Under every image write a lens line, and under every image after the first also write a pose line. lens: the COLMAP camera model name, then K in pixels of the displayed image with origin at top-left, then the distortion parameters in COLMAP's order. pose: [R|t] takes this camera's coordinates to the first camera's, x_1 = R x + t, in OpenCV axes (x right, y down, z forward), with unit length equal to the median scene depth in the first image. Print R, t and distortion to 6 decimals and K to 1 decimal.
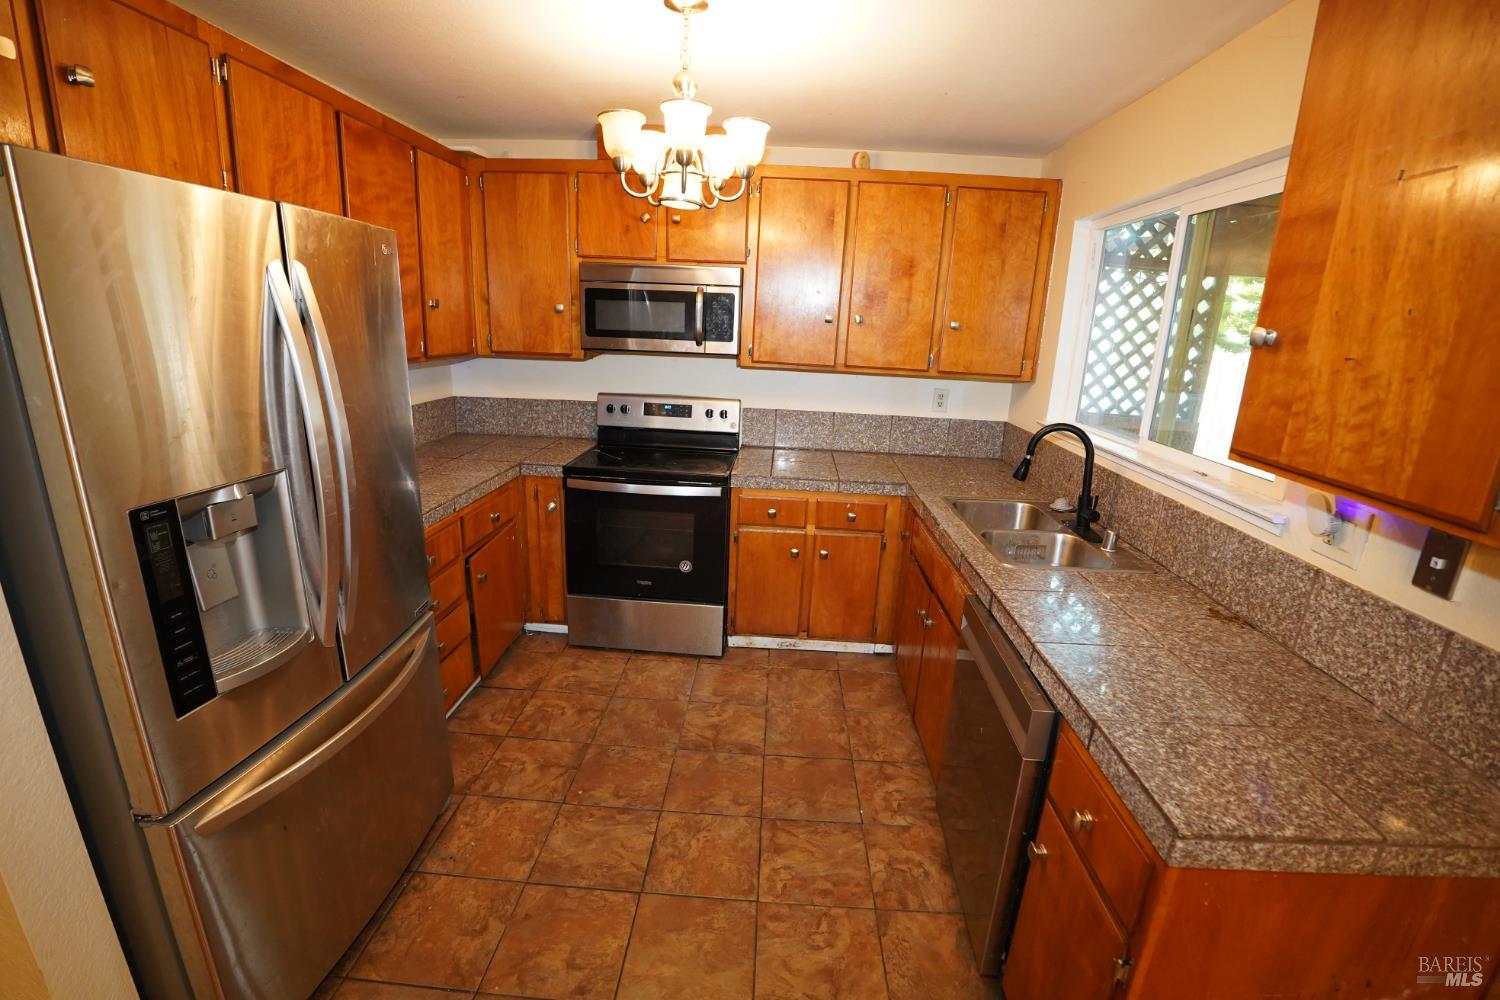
lens RADIAL K [[653.4, 0, 753.4], [0, 653.4, 501.5], [0, 0, 1]] dist [-0.068472, 0.014052]
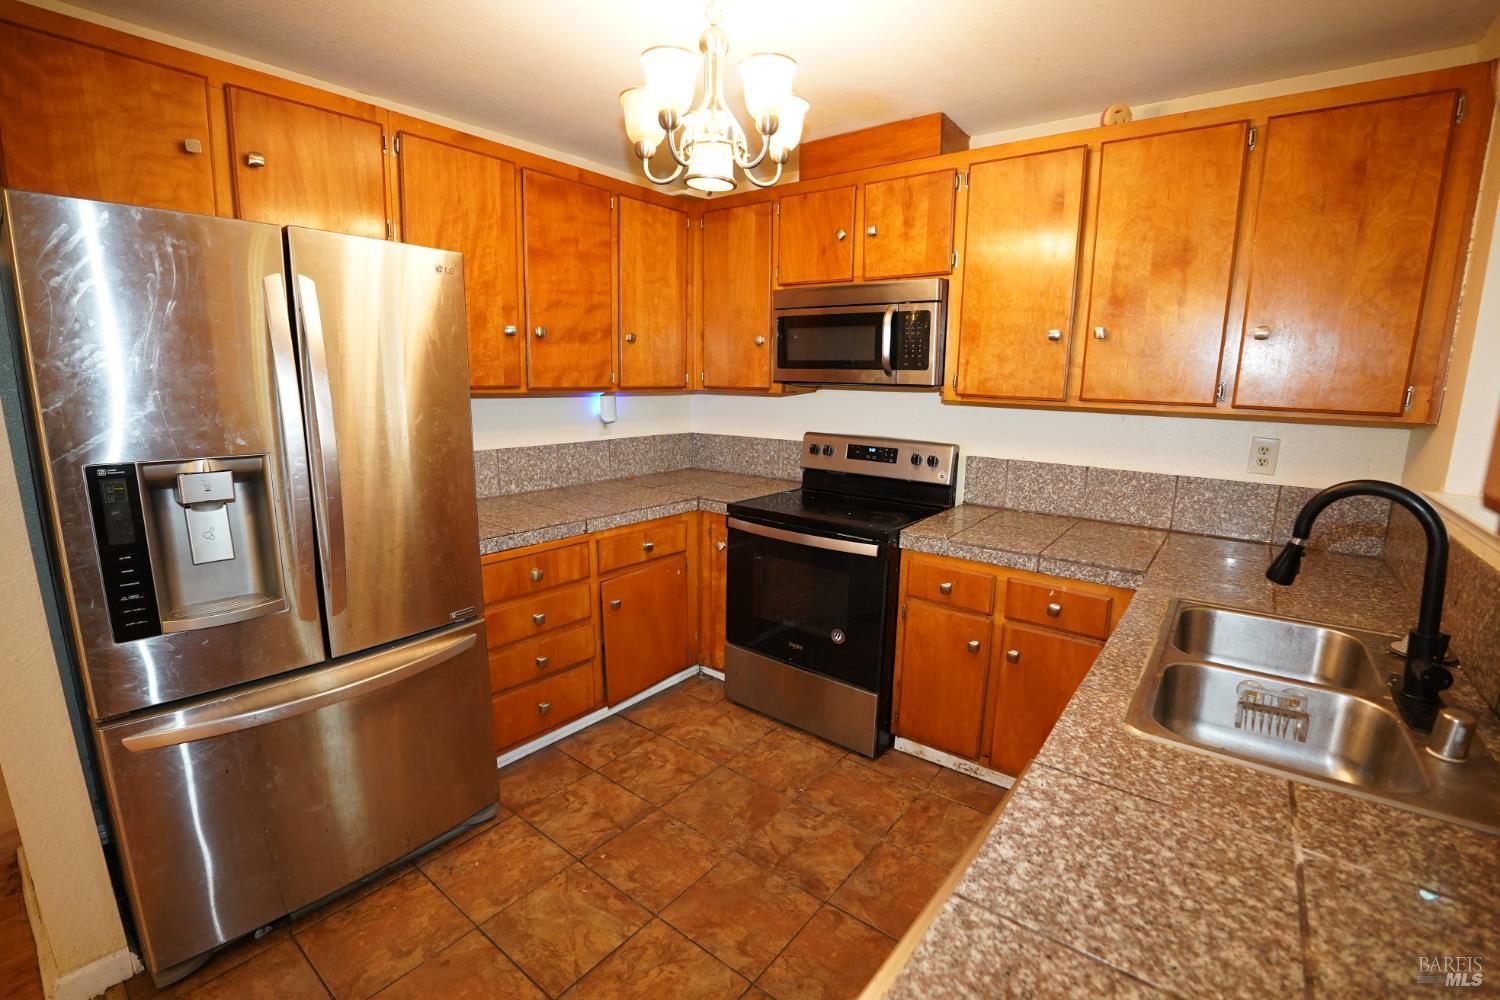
lens RADIAL K [[653.4, 0, 753.4], [0, 653.4, 501.5], [0, 0, 1]] dist [-0.068472, 0.014052]
pose [[0.816306, 0.078975, -0.572195, 0.269586], [-0.135079, 0.989241, -0.056171, -0.008988], [0.561603, 0.123145, 0.818192, 0.242880]]
